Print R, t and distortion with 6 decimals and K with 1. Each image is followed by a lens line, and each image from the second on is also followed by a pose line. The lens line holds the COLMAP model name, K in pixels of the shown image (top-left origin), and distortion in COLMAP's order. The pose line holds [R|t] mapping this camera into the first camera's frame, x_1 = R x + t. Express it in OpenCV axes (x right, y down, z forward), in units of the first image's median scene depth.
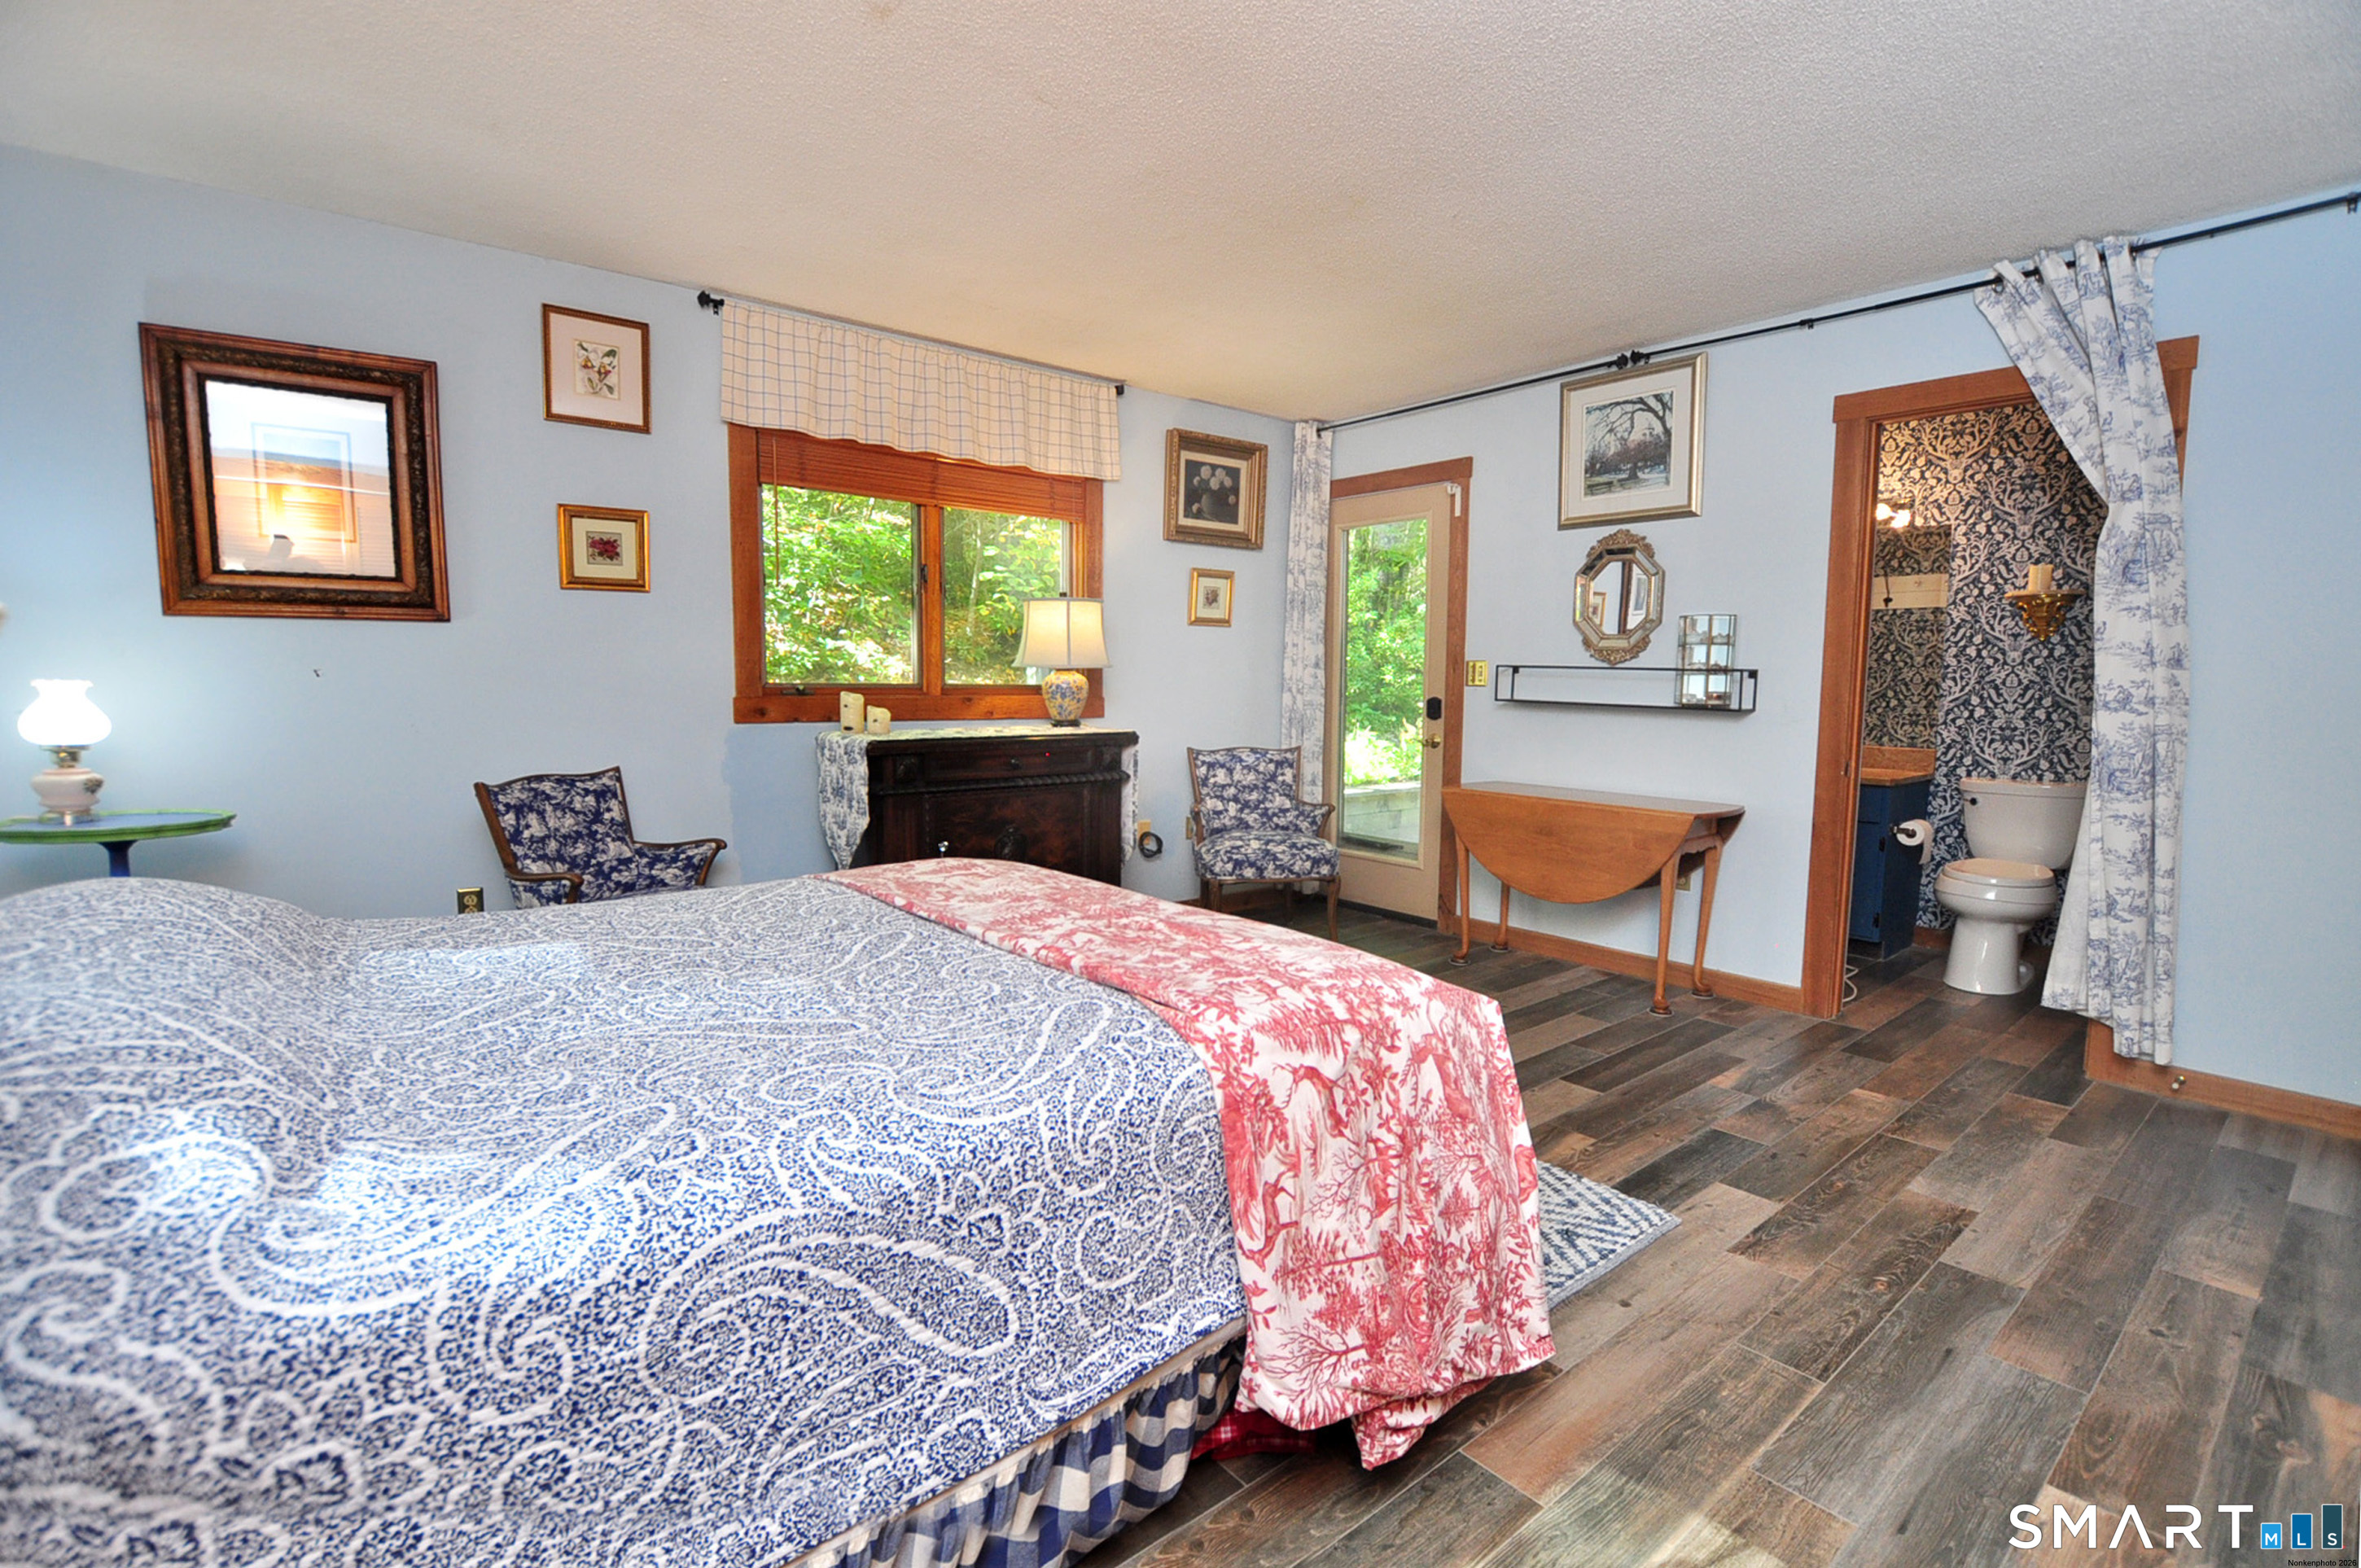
lens RADIAL K [[1043.0, 0, 1173.9], [0, 1043.0, 775.8], [0, 0, 1]] dist [-0.024076, 0.000174]
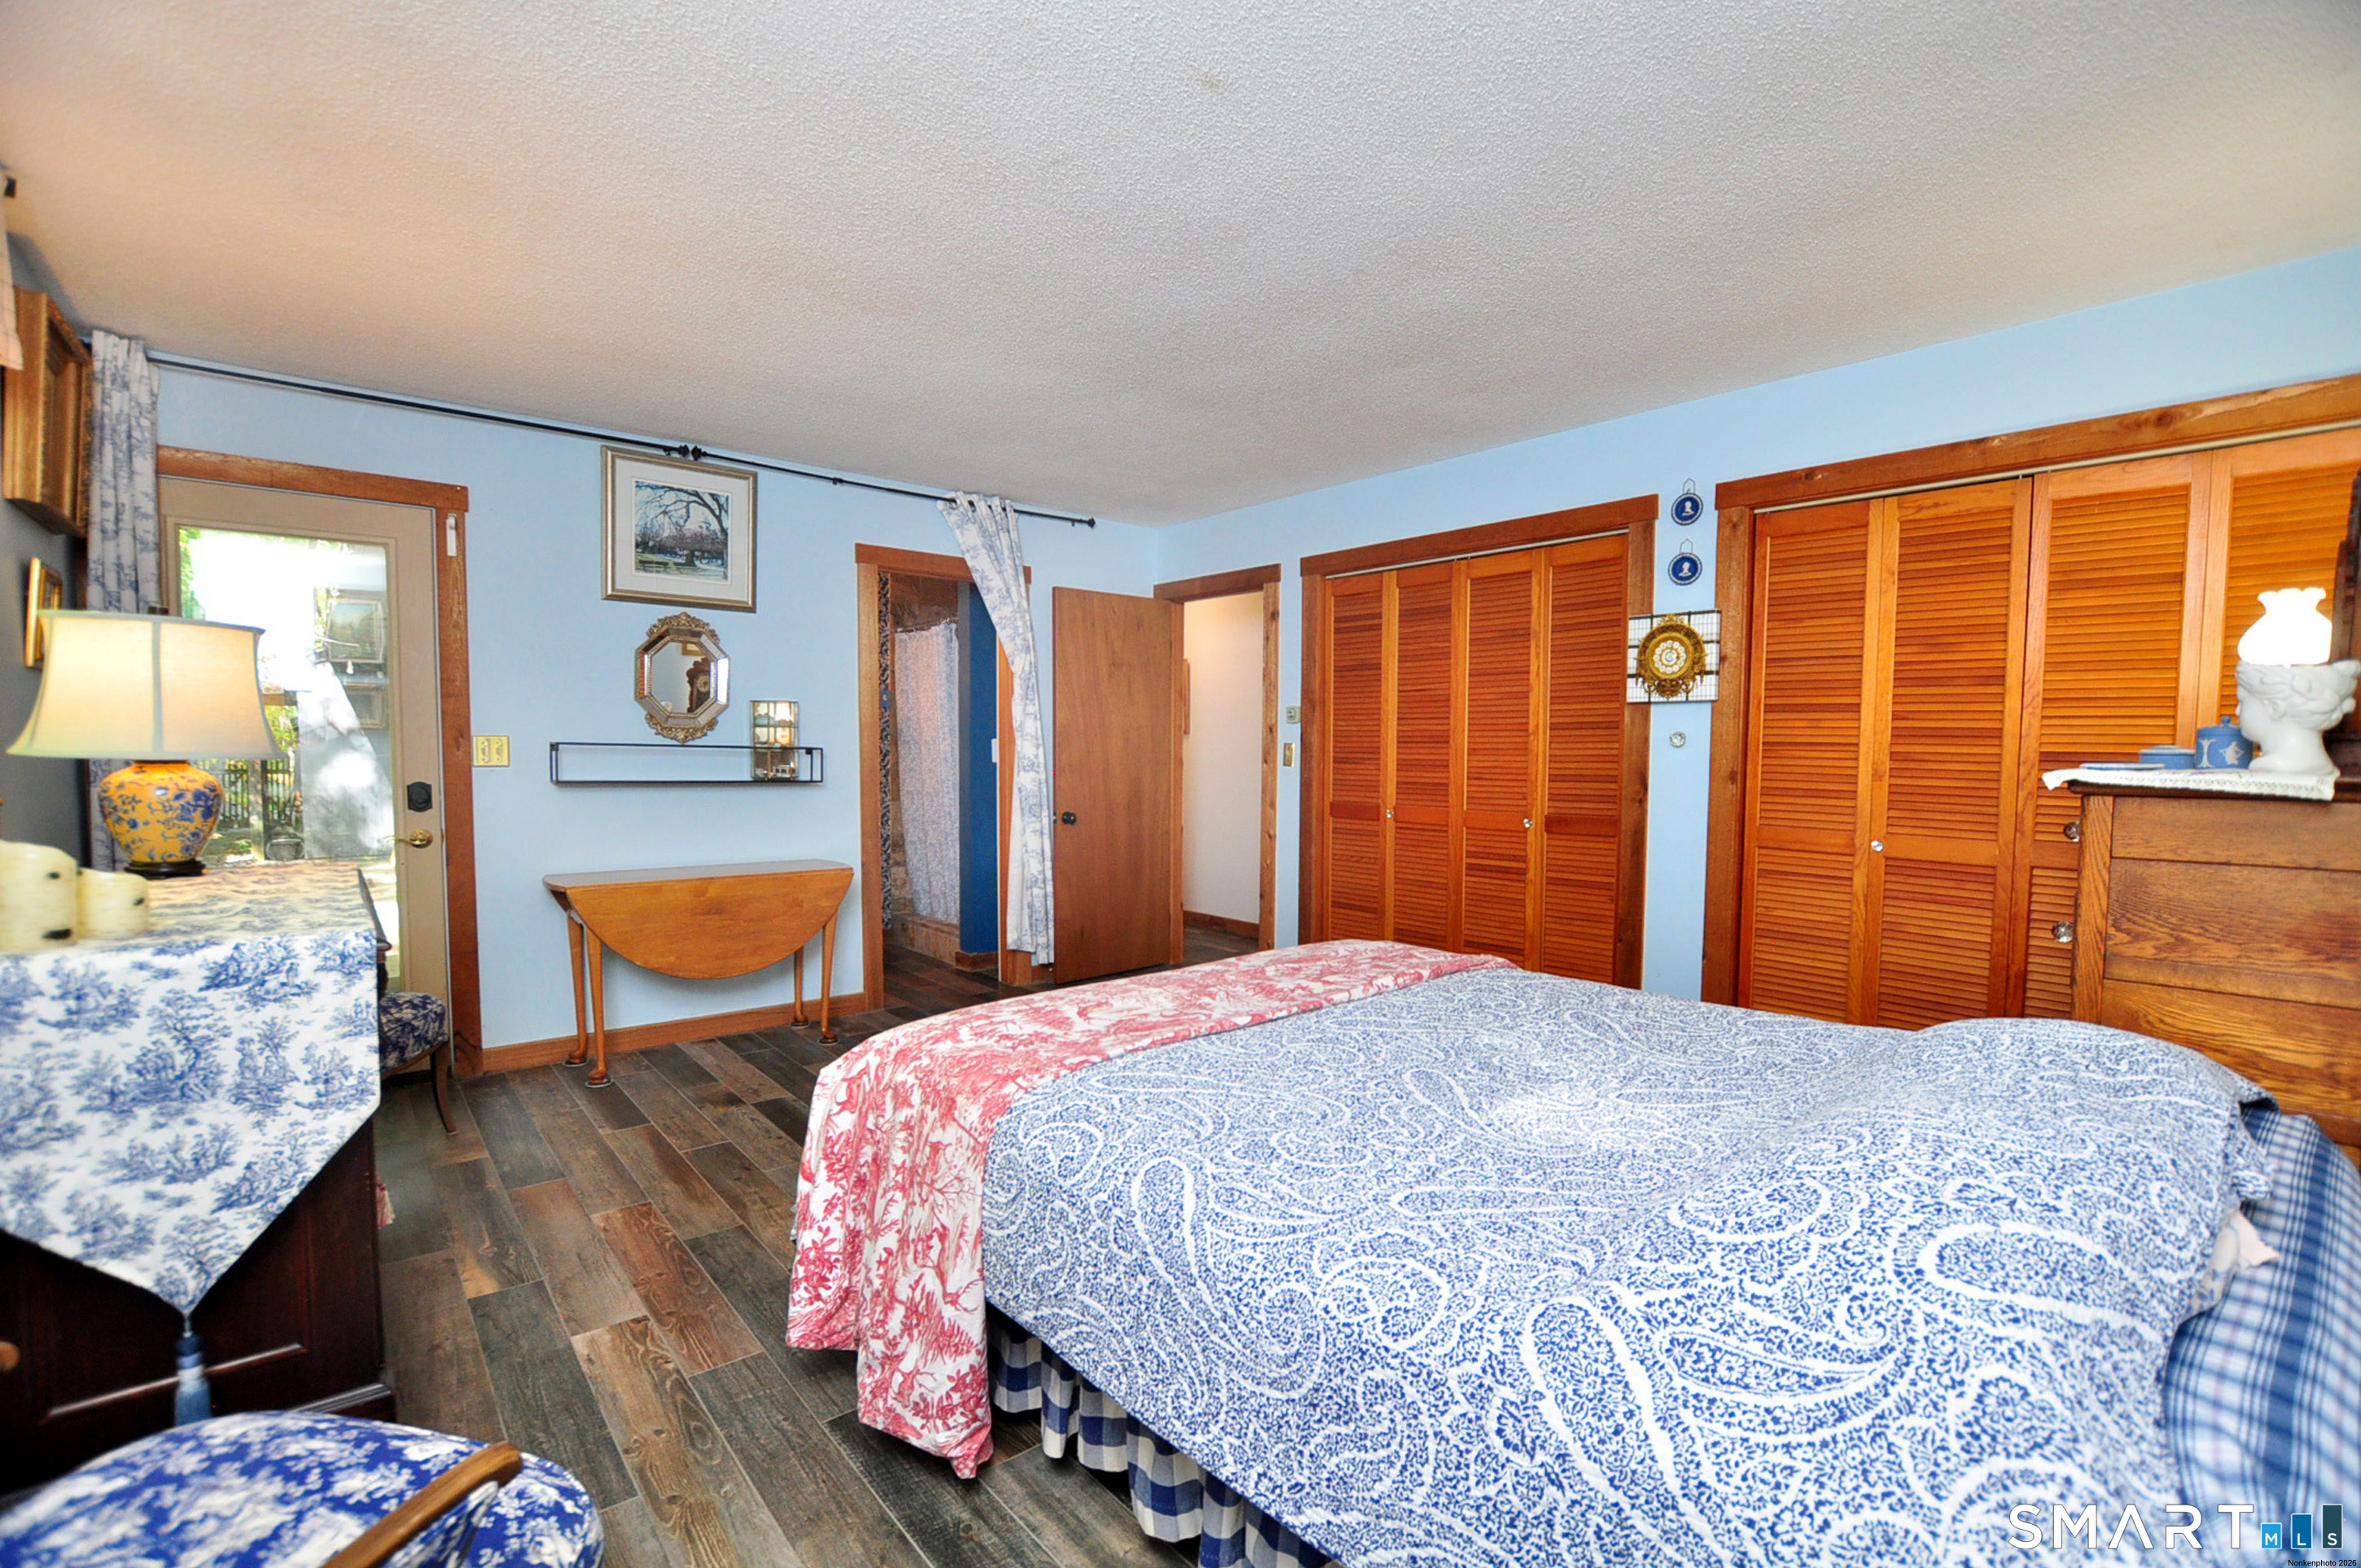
lens RADIAL K [[1043.0, 0, 1181.1], [0, 1043.0, 795.2], [0, 0, 1]] dist [-0.024076, 0.000174]
pose [[-0.016430, -0.058288, 0.998165, -0.638778], [0.085041, 0.994601, 0.059479, -0.078100], [-0.996242, 0.085862, -0.011385, 0.551342]]
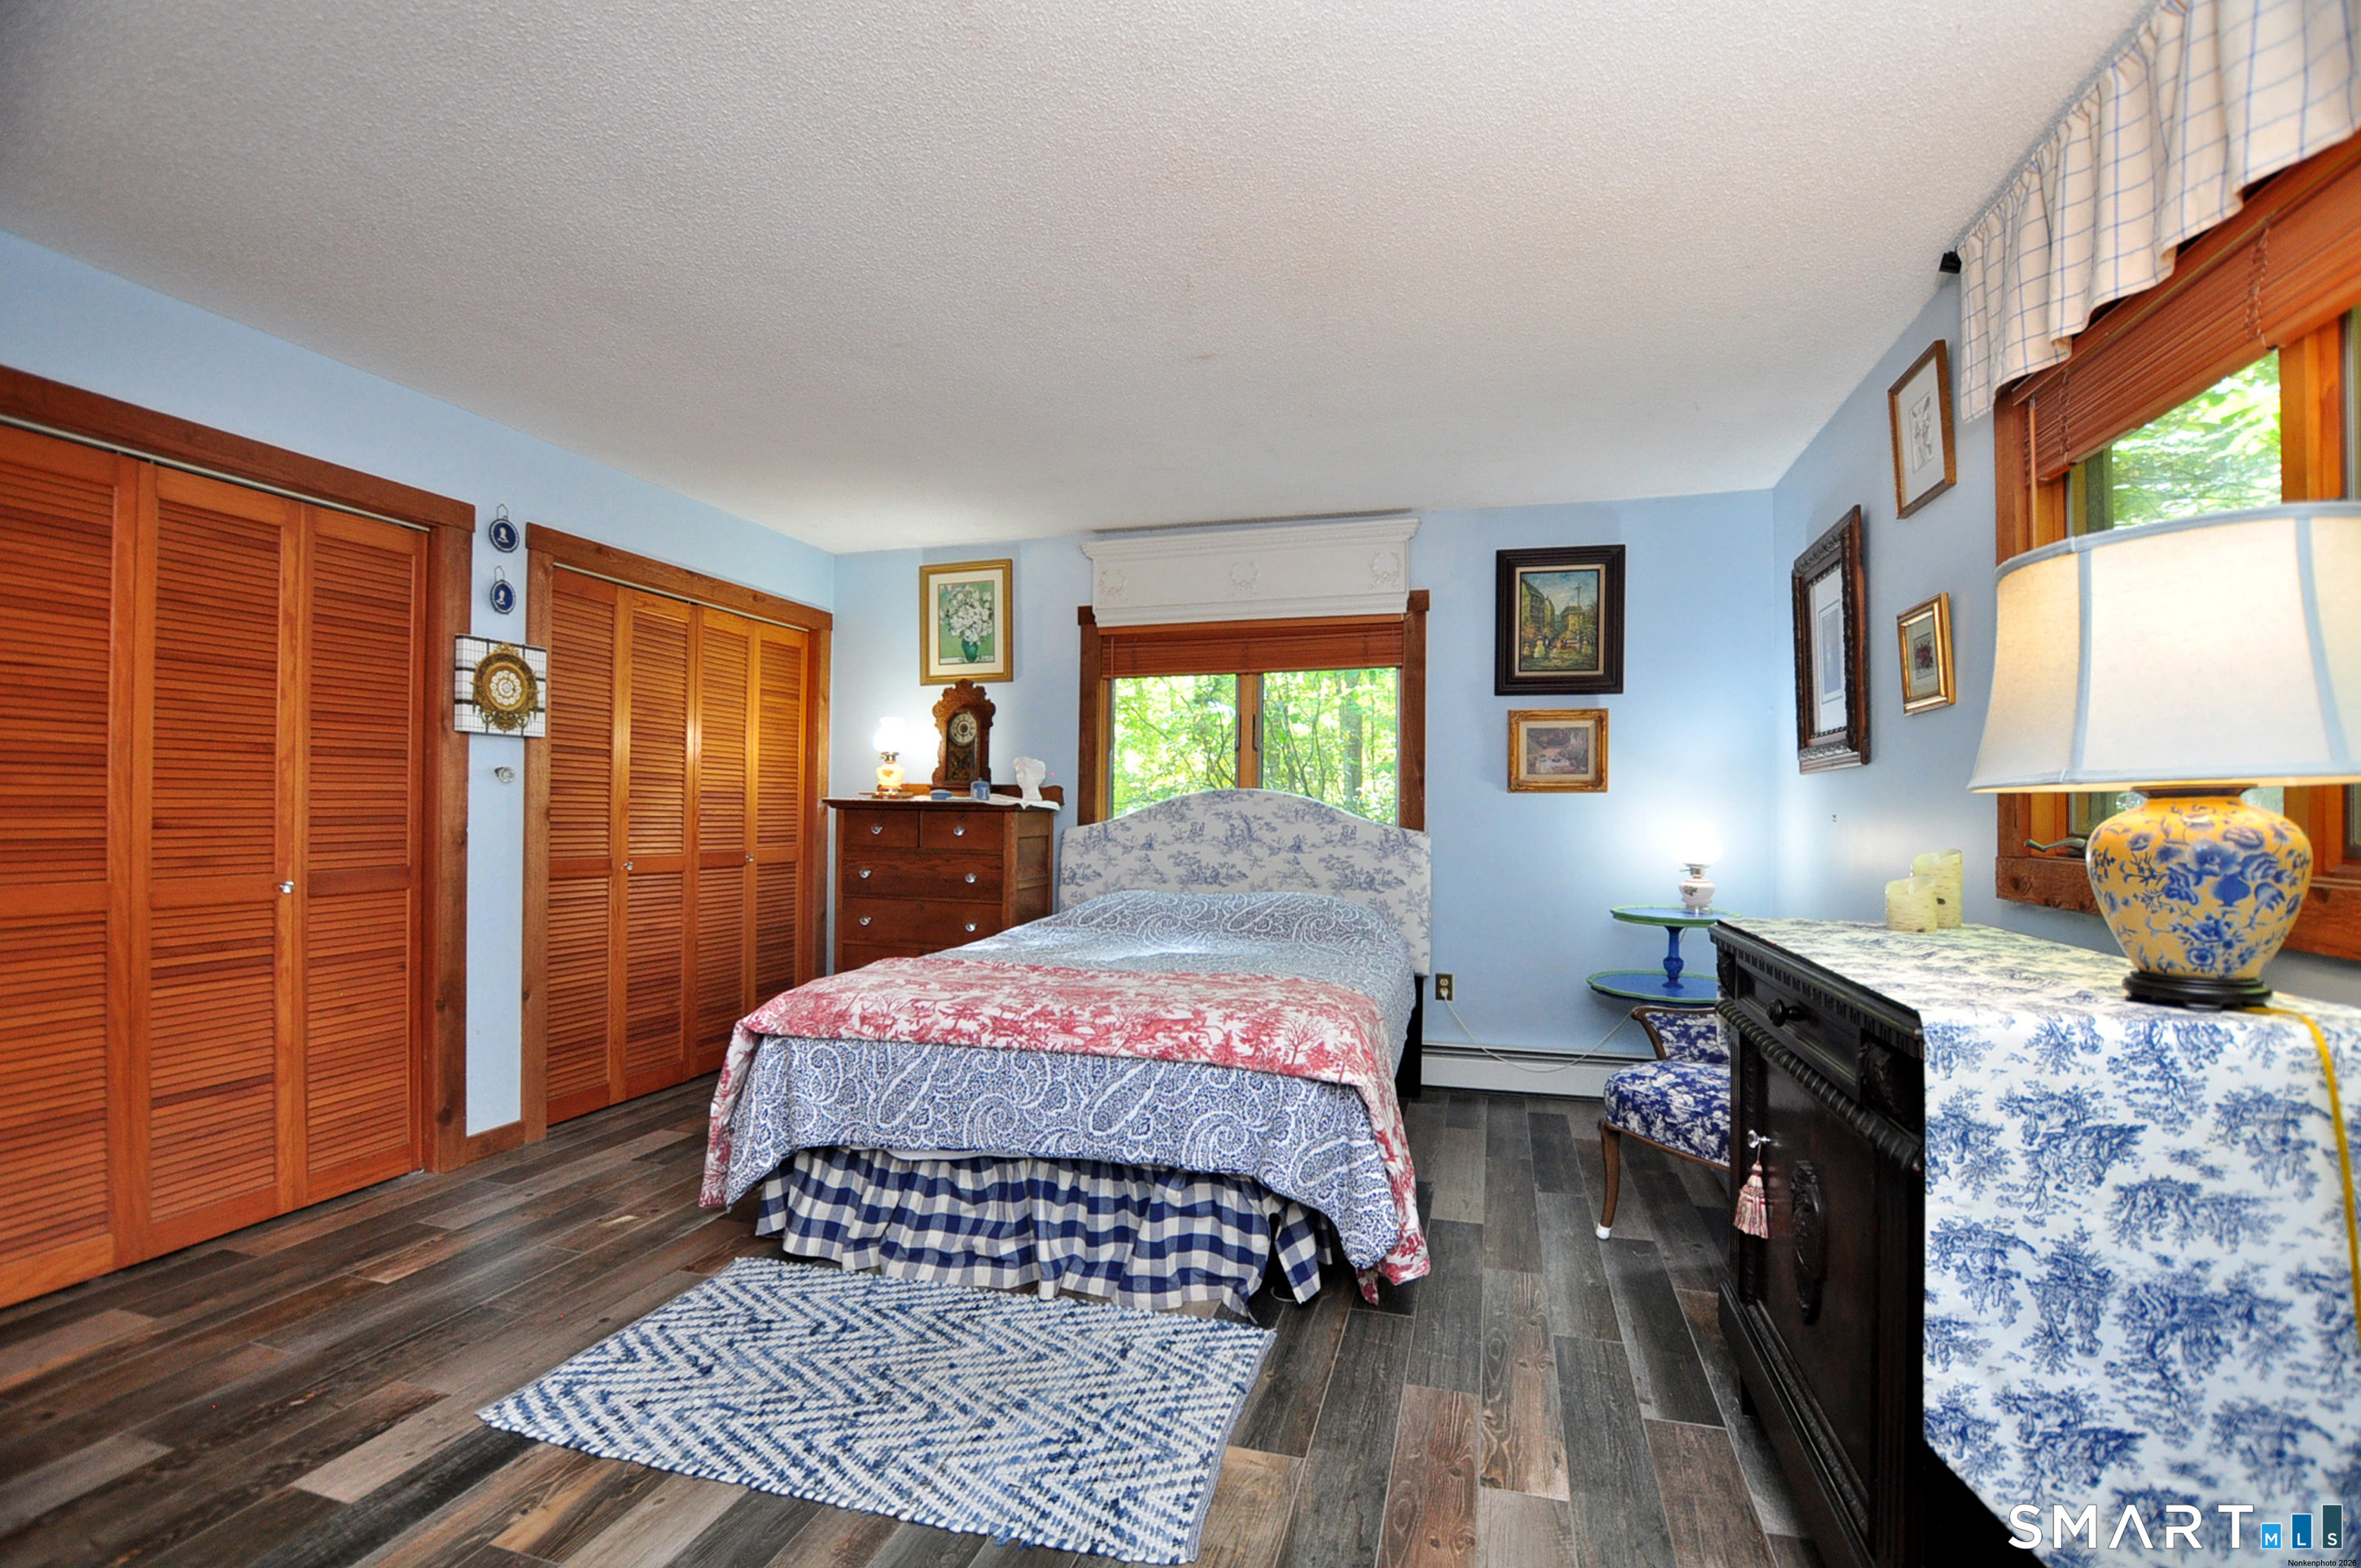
lens RADIAL K [[1043.0, 0, 1186.2], [0, 1043.0, 792.1], [0, 0, 1]] dist [-0.024076, 0.000174]
pose [[-0.826886, -0.028109, -0.561666, 0.276557], [-0.071522, 0.995896, 0.055455, -0.109680], [0.557802, 0.086027, -0.825504, 1.133064]]
